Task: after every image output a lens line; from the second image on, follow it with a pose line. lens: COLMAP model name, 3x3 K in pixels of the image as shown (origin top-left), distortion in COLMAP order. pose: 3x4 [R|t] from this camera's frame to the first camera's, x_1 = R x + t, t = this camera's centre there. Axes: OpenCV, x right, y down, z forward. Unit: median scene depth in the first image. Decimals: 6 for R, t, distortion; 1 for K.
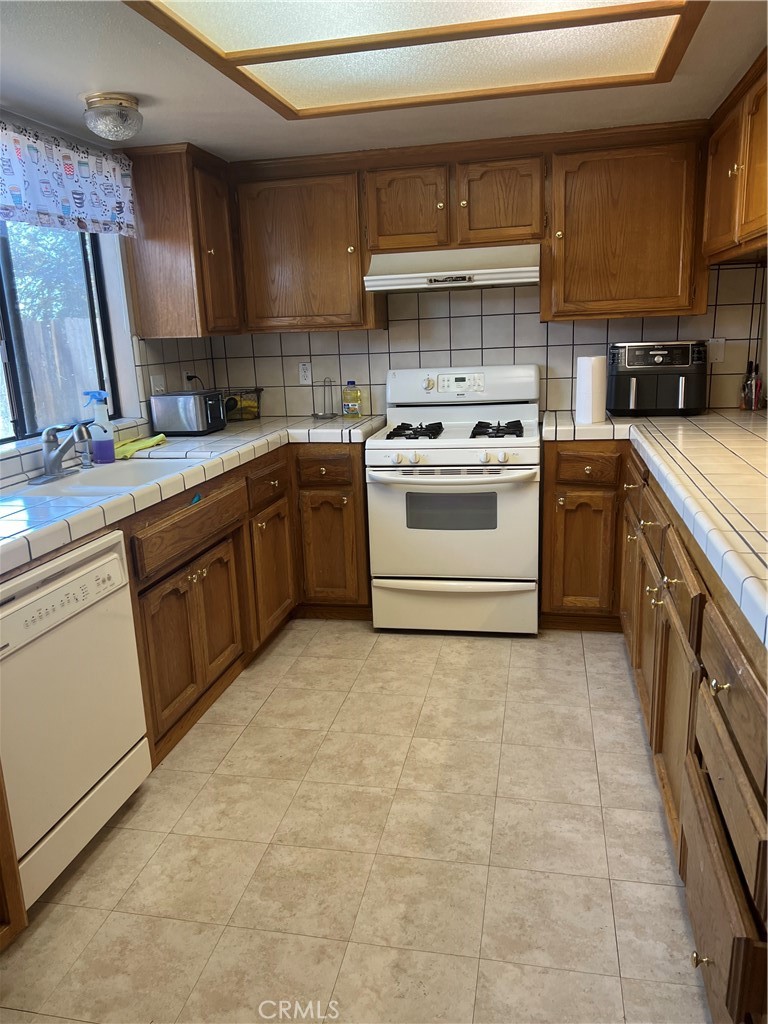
lens RADIAL K [[768.6, 0, 389.4], [0, 768.6, 513.4], [0, 0, 1]] dist [0.030769, -0.042512]
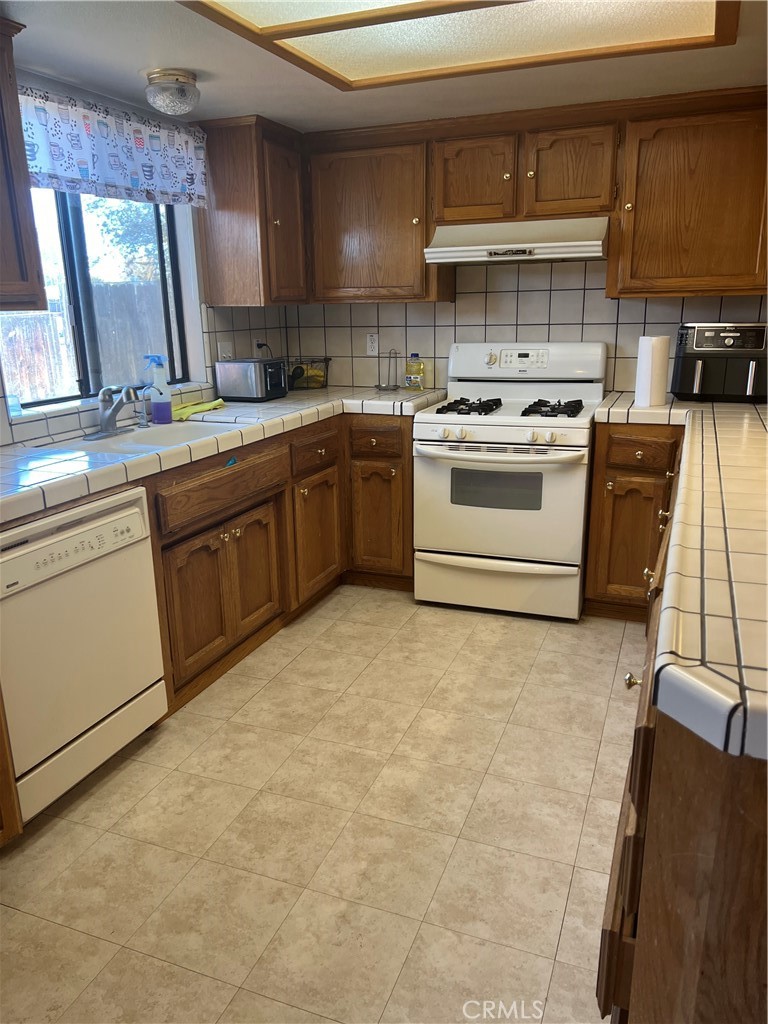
lens RADIAL K [[768.6, 0, 380.6], [0, 768.6, 514.8], [0, 0, 1]] dist [0.030769, -0.042512]
pose [[0.985266, 0.067010, -0.157357, 0.110436], [-0.060949, 0.997213, 0.043033, -0.004236], [0.159802, -0.032808, 0.986604, -0.005567]]
